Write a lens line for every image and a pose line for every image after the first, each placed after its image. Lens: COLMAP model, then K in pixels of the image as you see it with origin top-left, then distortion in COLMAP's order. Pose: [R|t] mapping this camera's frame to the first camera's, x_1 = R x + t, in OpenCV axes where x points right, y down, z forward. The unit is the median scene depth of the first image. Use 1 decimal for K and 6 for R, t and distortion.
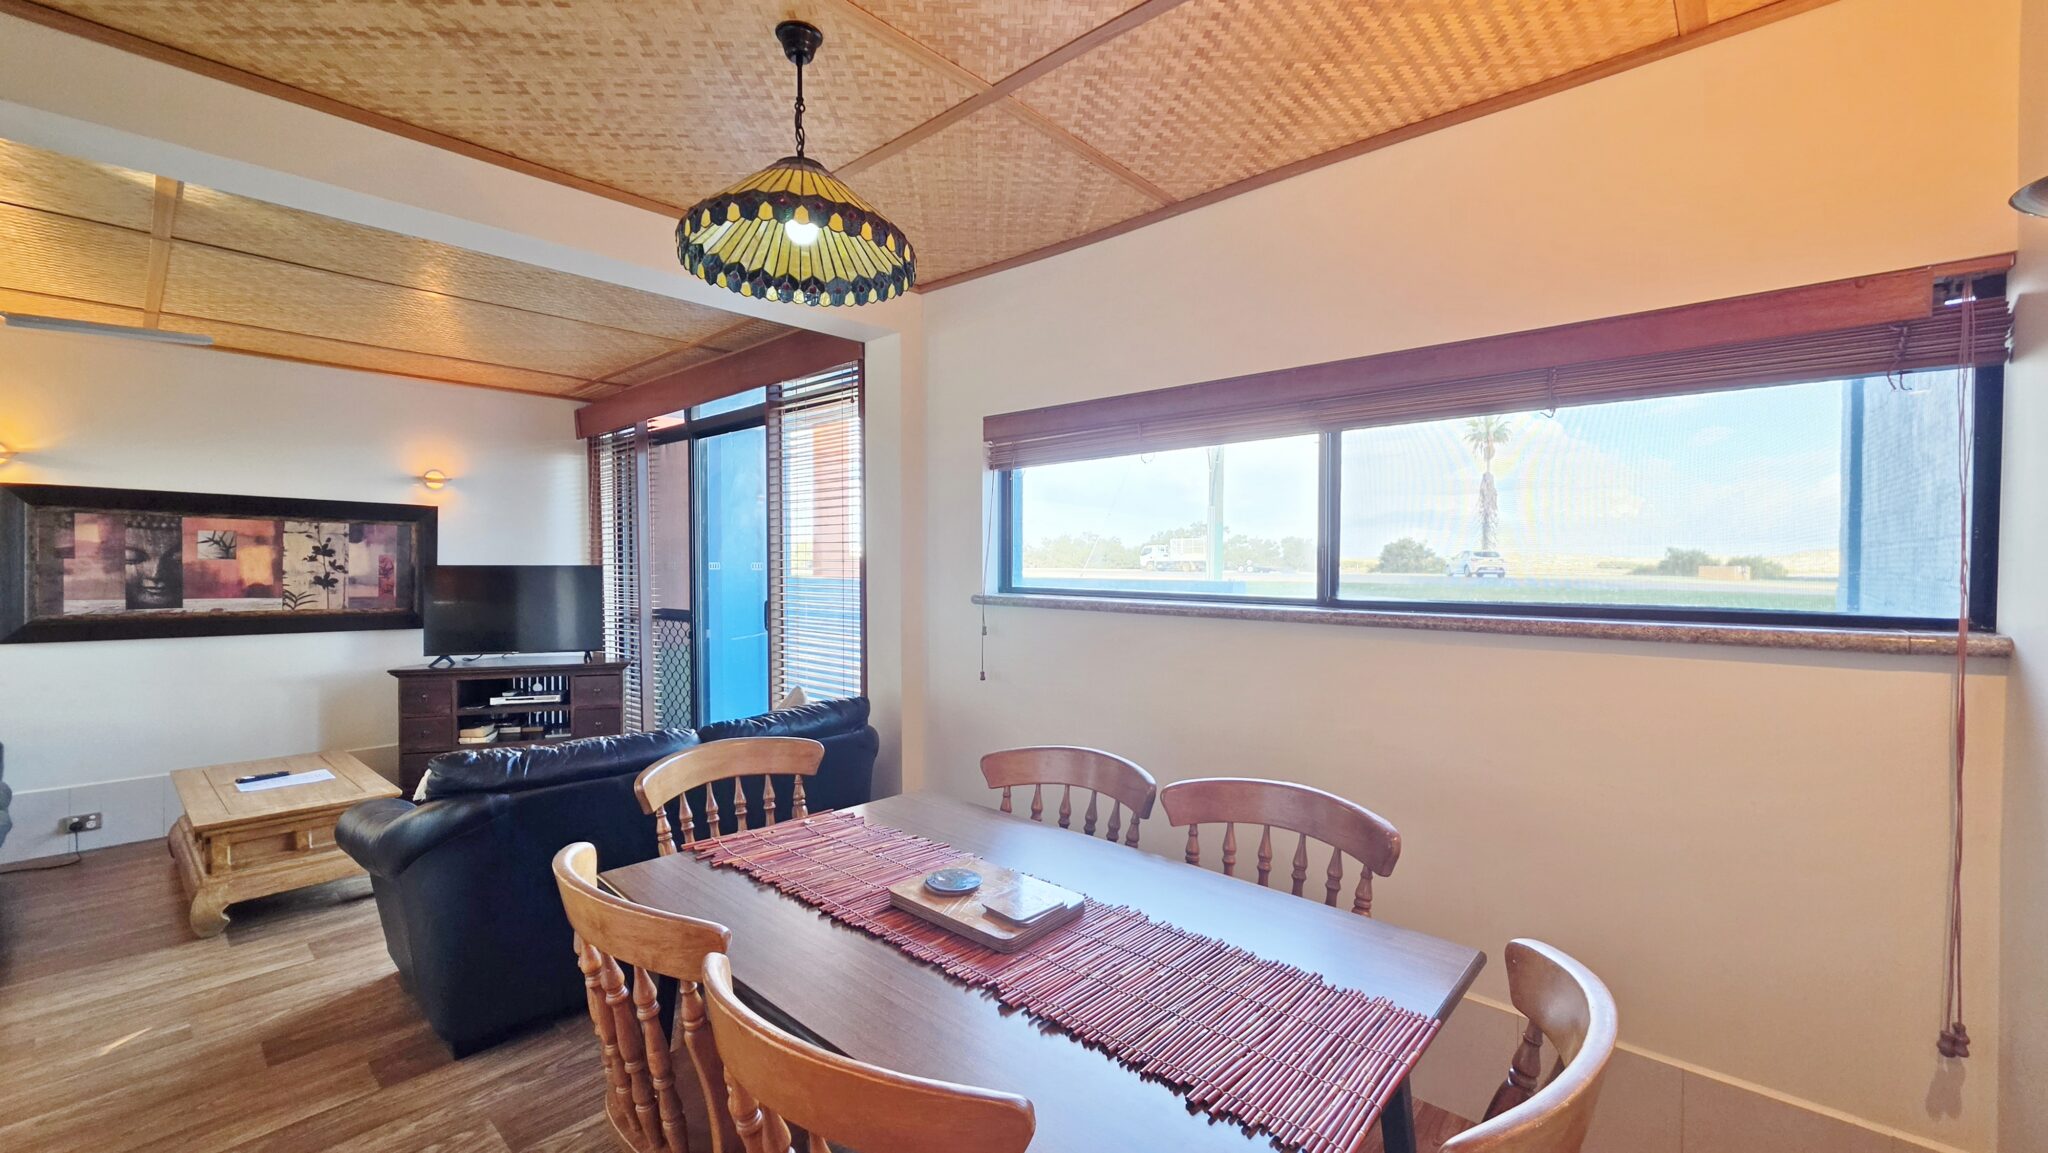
lens RADIAL K [[830.3, 0, 1013.2], [0, 830.3, 572.7], [0, 0, 1]] dist [0.016919, -0.002747]
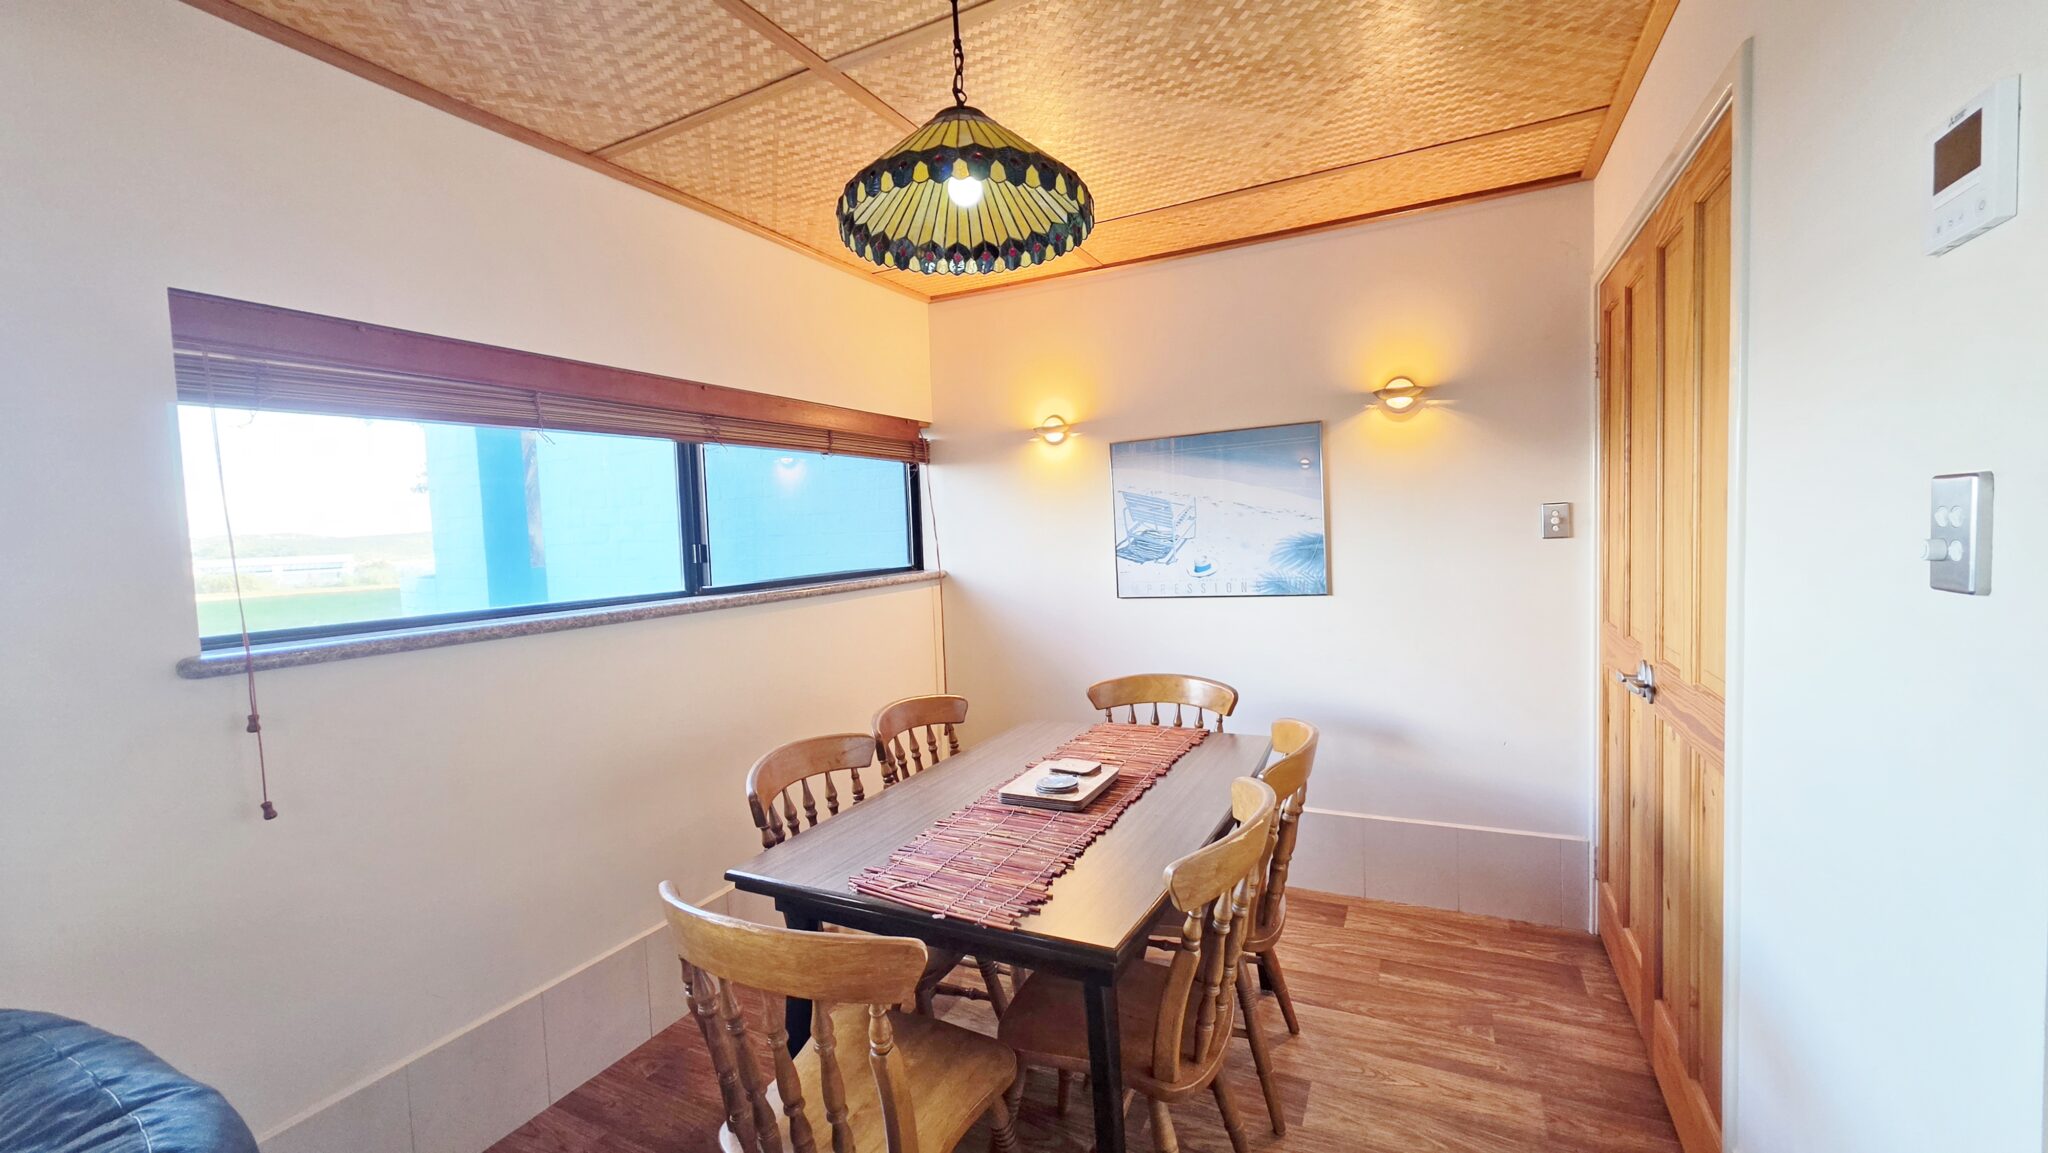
lens RADIAL K [[830.3, 0, 1027.3], [0, 830.3, 575.1], [0, 0, 1]] dist [0.016919, -0.002747]
pose [[-0.273481, -0.036067, 0.961201, -0.823243], [0.066643, 0.996185, 0.056341, -0.021699], [-0.959566, 0.079466, -0.270034, 0.860832]]
